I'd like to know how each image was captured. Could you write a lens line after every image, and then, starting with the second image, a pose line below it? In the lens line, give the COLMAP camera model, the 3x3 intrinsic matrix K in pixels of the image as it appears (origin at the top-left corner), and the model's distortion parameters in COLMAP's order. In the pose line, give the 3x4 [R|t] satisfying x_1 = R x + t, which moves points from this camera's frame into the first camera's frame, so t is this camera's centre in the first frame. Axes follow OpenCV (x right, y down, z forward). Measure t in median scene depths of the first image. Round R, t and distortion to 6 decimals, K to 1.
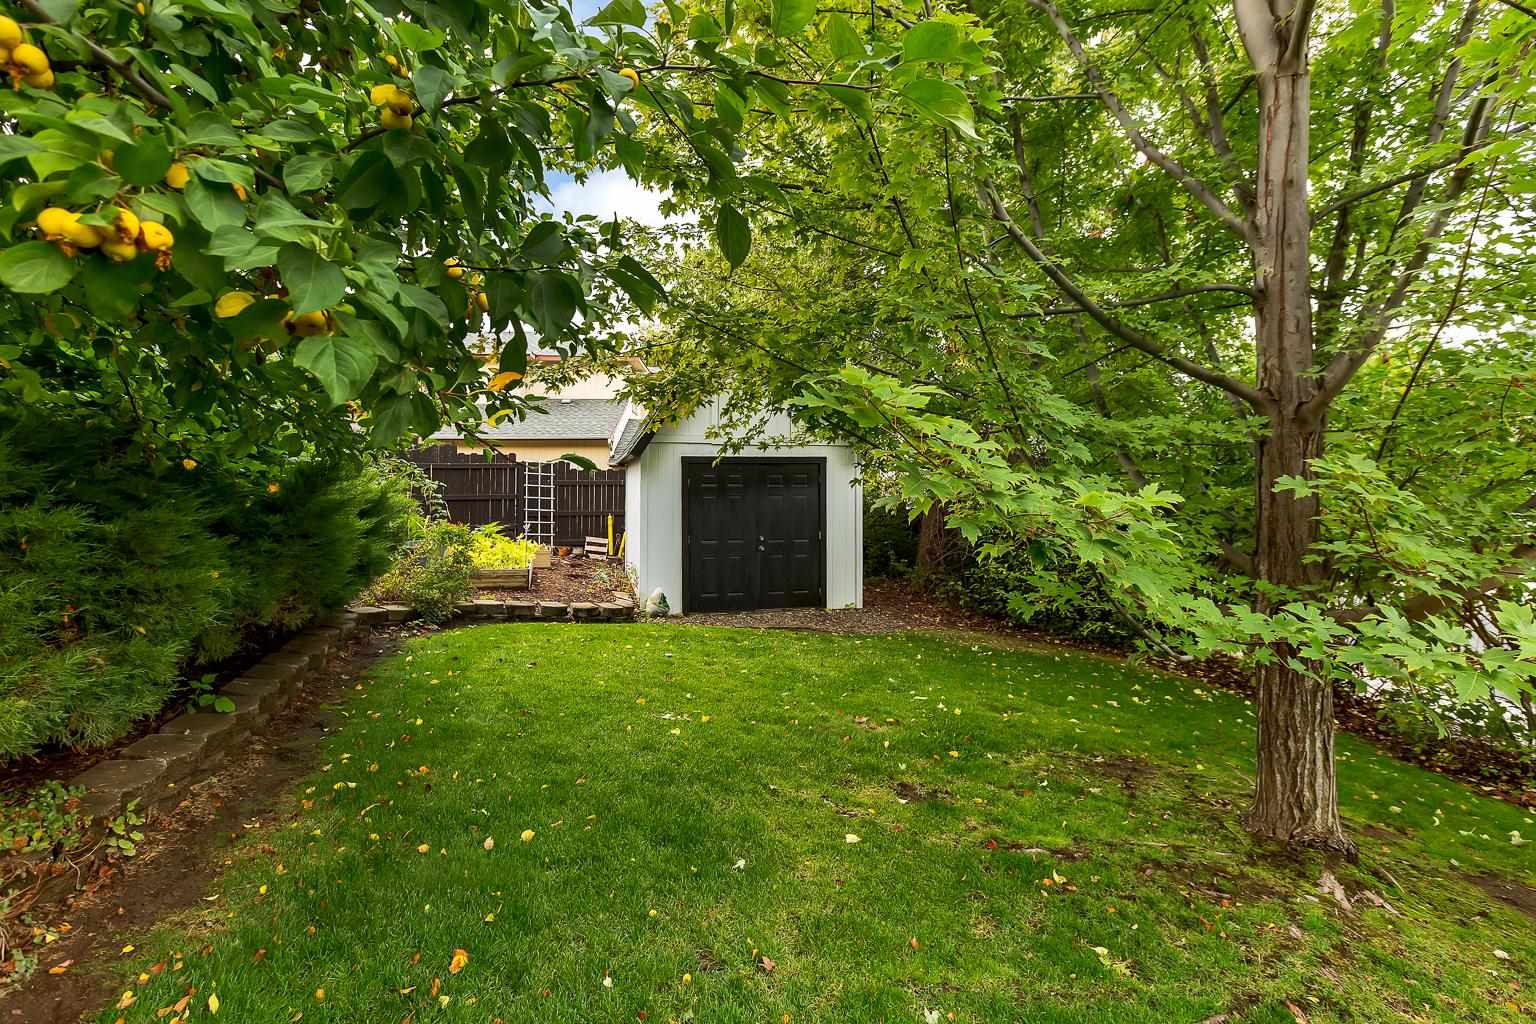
lens RADIAL K [[709.1, 0, 761.6], [0, 709.1, 503.4], [0, 0, 1]] dist [0.016272, -0.007303]
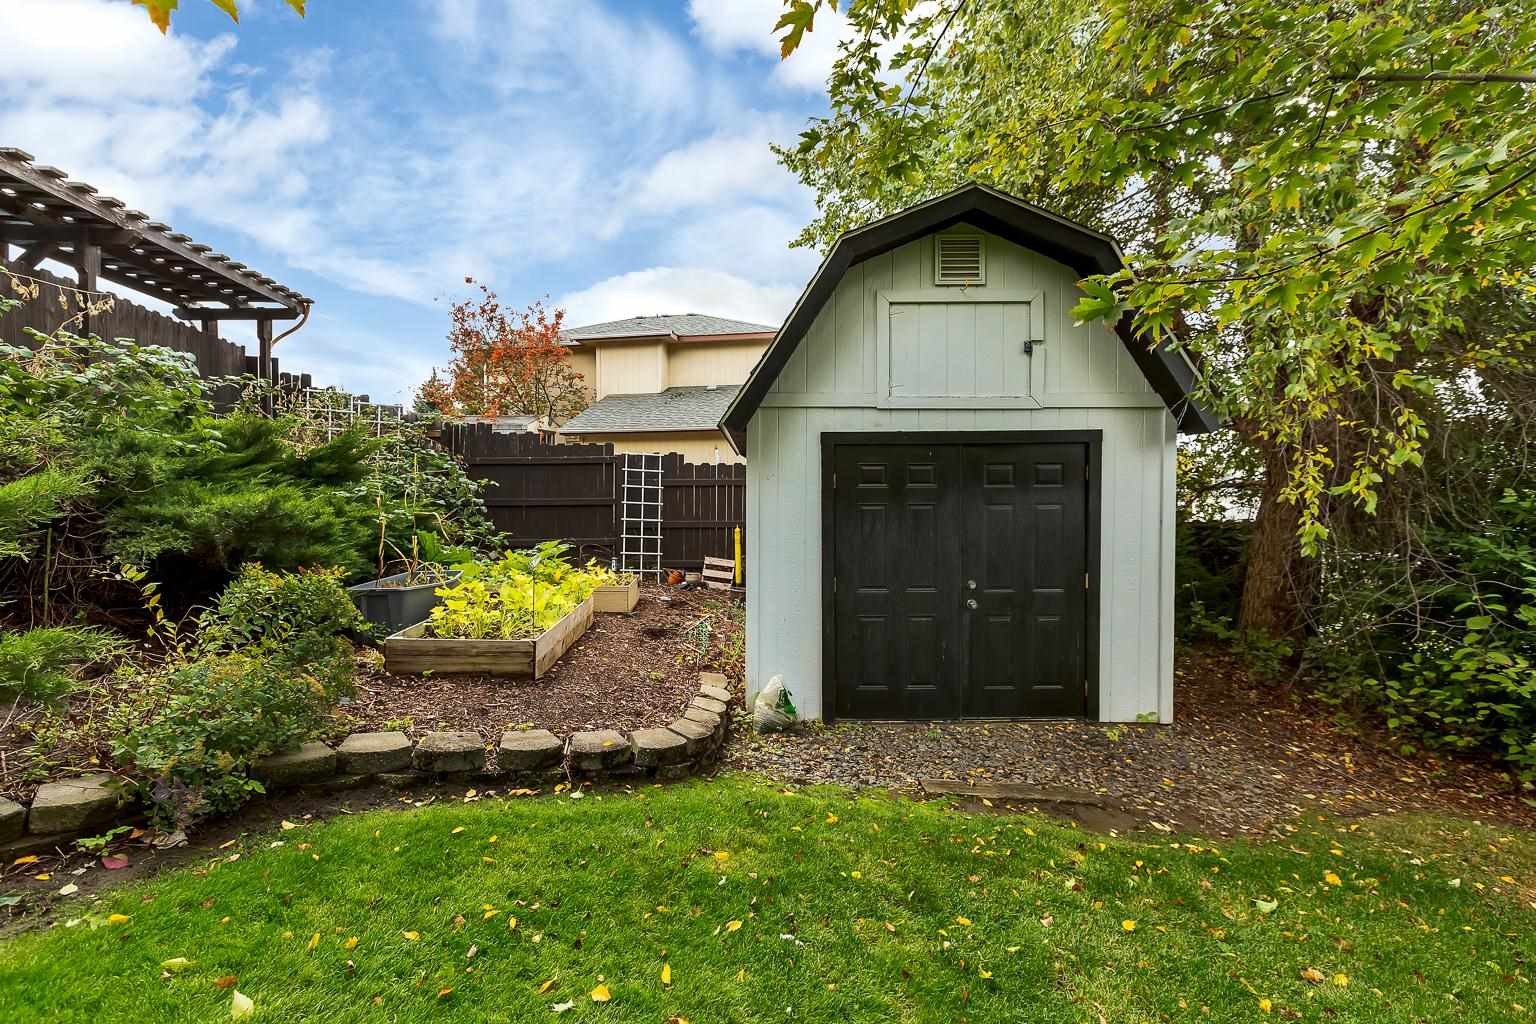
lens RADIAL K [[709.1, 0, 761.6], [0, 709.1, 503.4], [0, 0, 1]] dist [0.016272, -0.007303]
pose [[0.970846, 0.006028, -0.239629, -0.025350], [-0.006122, 0.999981, 0.000348, -0.011177], [0.239627, 0.001129, 0.970864, 0.424244]]
